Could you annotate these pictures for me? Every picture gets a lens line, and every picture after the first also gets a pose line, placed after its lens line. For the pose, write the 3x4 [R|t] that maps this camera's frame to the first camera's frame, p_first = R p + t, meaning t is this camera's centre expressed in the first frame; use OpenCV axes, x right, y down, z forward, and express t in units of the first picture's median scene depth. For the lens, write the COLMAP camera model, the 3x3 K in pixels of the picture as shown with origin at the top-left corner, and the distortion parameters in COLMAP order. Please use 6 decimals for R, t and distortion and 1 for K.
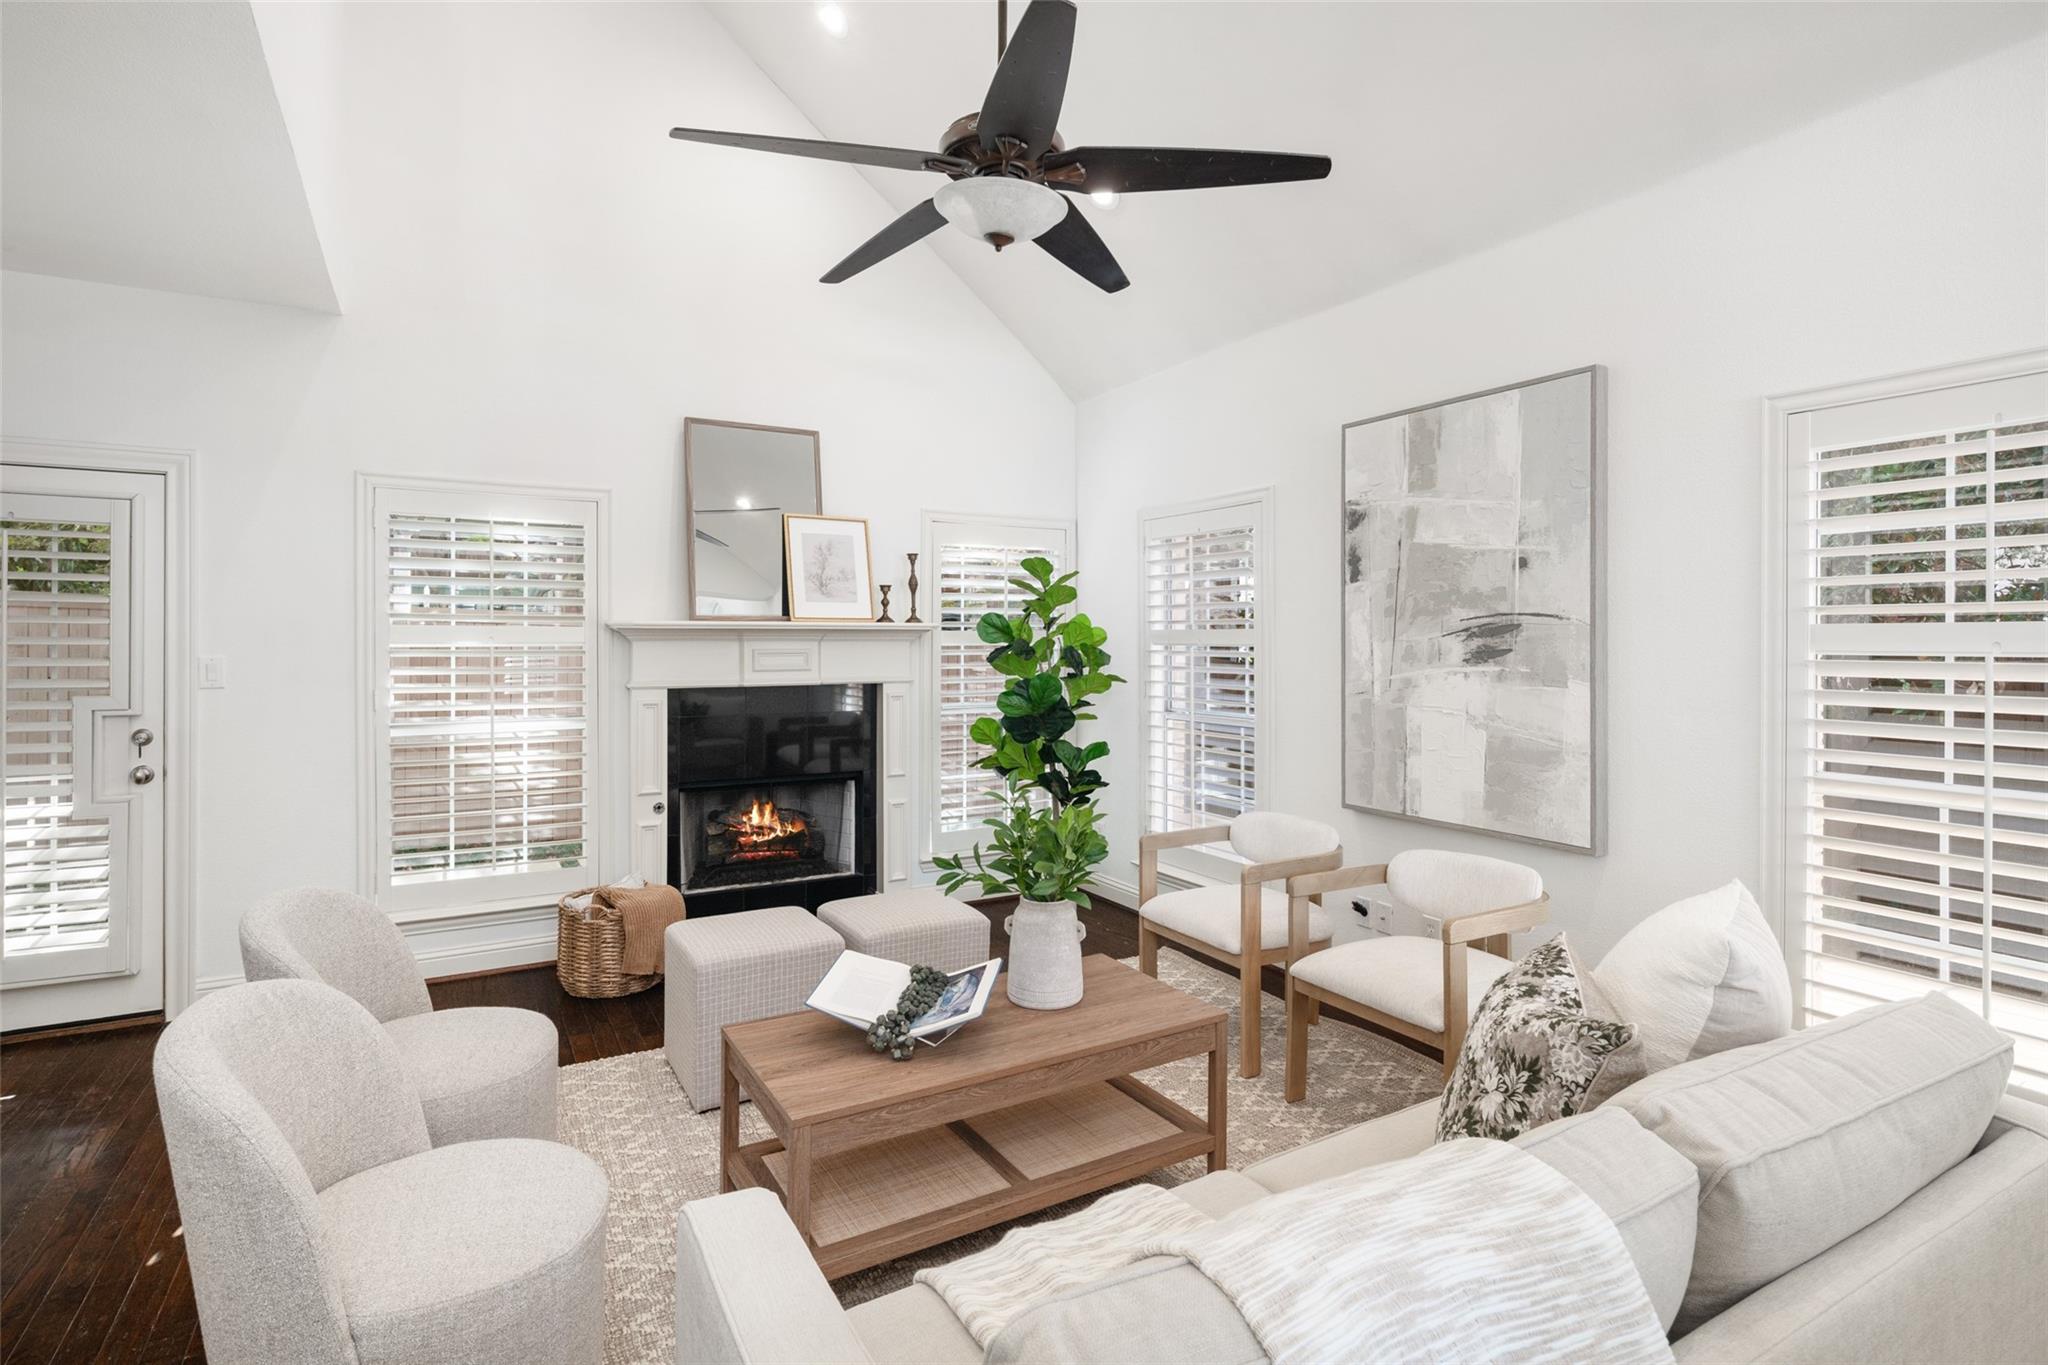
lens RADIAL K [[1005.1, 0, 996.3], [0, 1005.1, 640.3], [0, 0, 1]] dist [-0.002306, -0.000785]
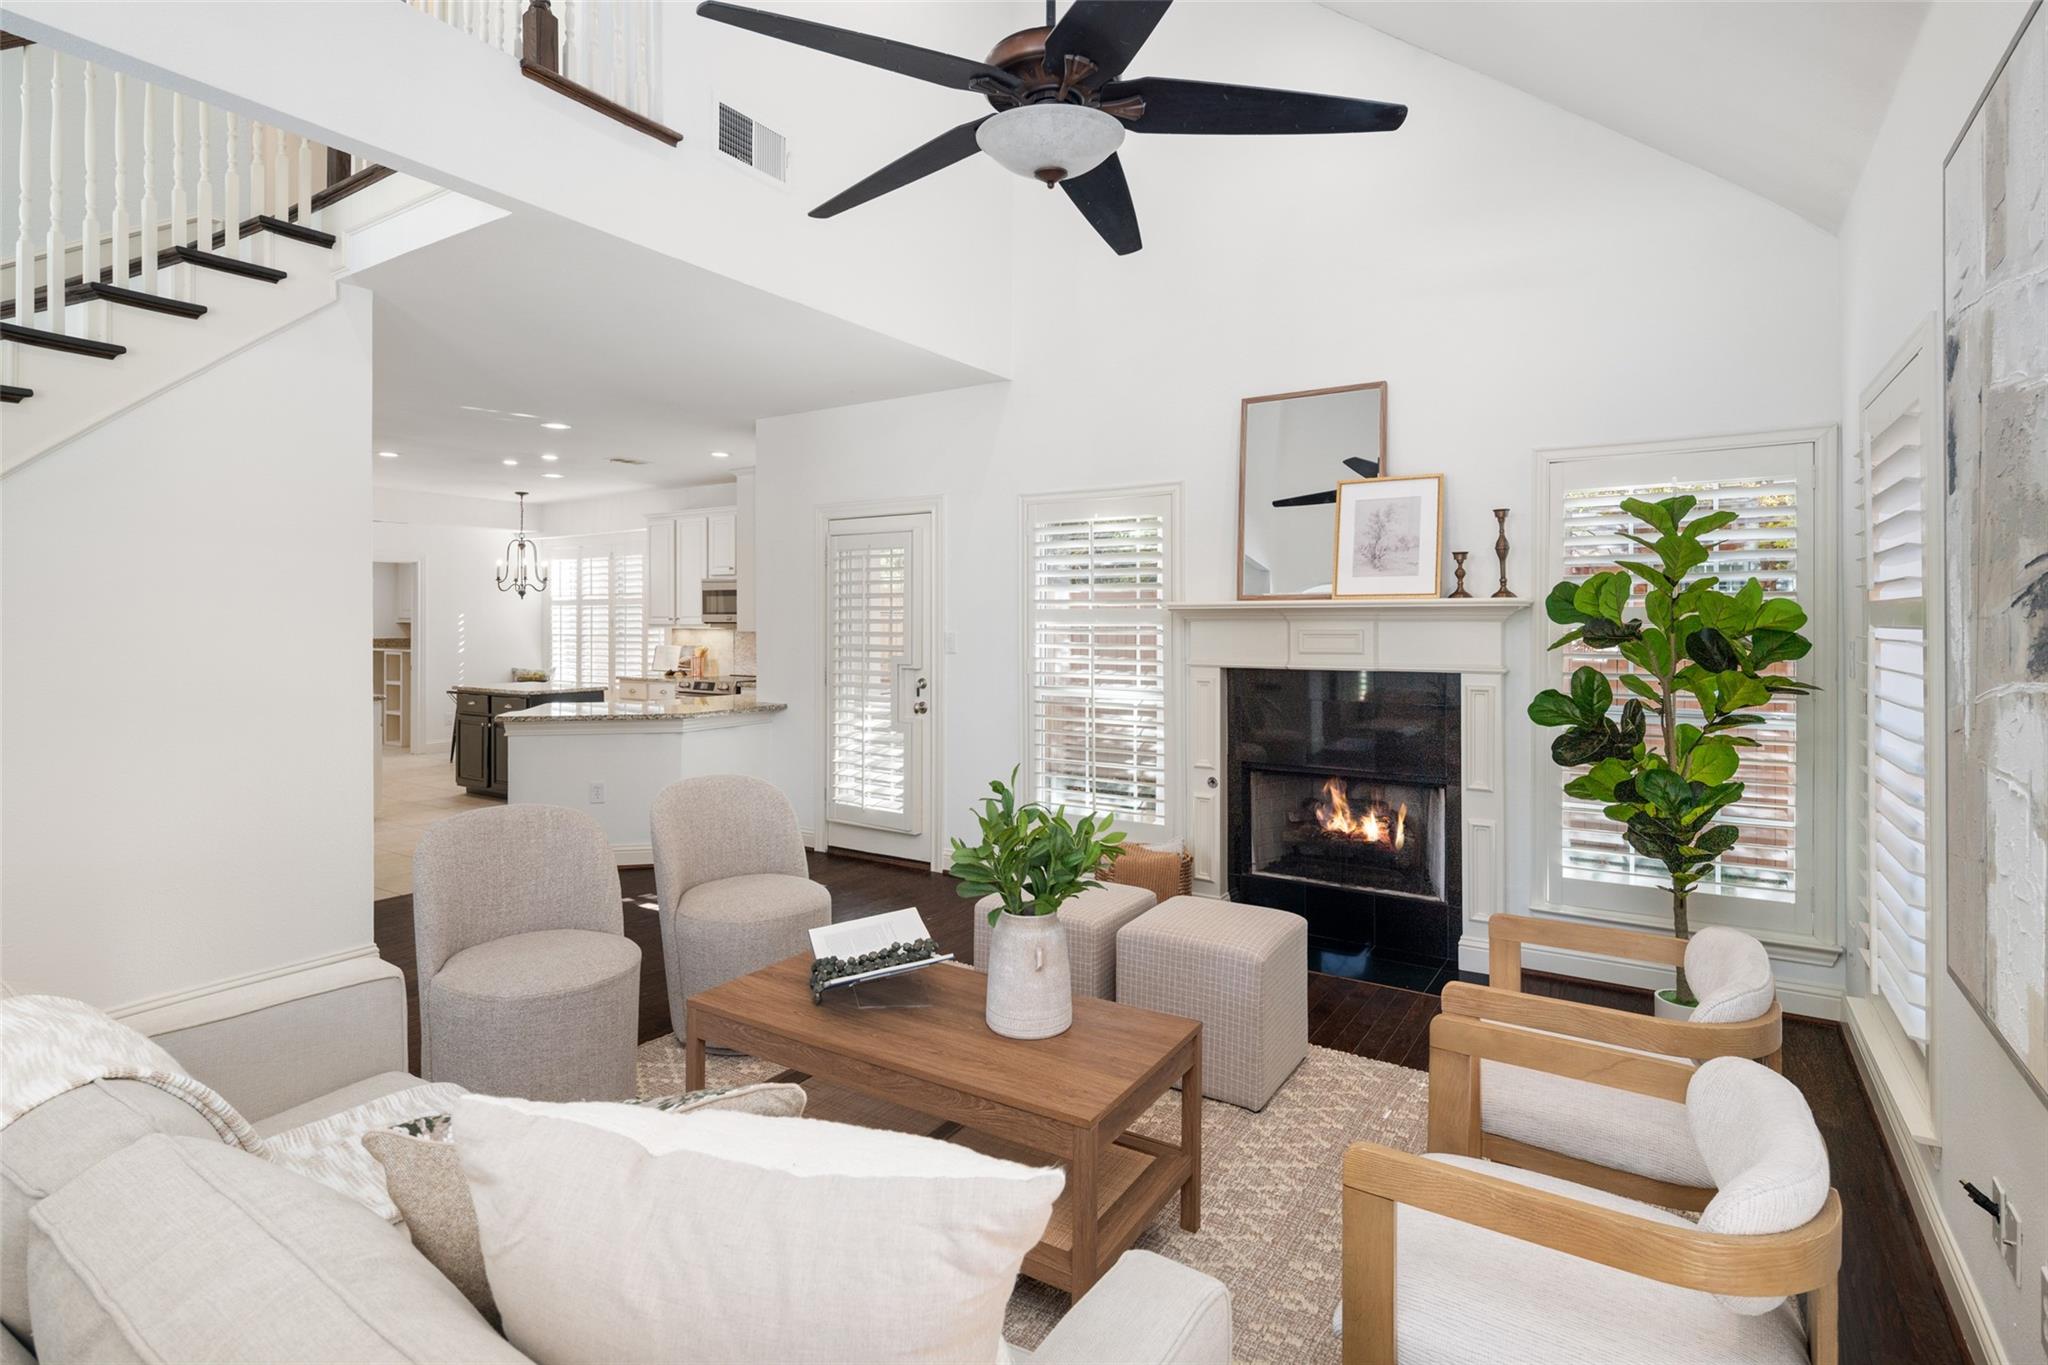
lens RADIAL K [[1005.1, 0, 1028.0], [0, 1005.1, 621.8], [0, 0, 1]] dist [-0.002306, -0.000785]
pose [[0.460464, -0.000770, -0.887678, 0.465263], [0.000716, 1.000000, -0.000496, 0.001554], [0.887678, -0.000407, 0.460464, 0.331555]]
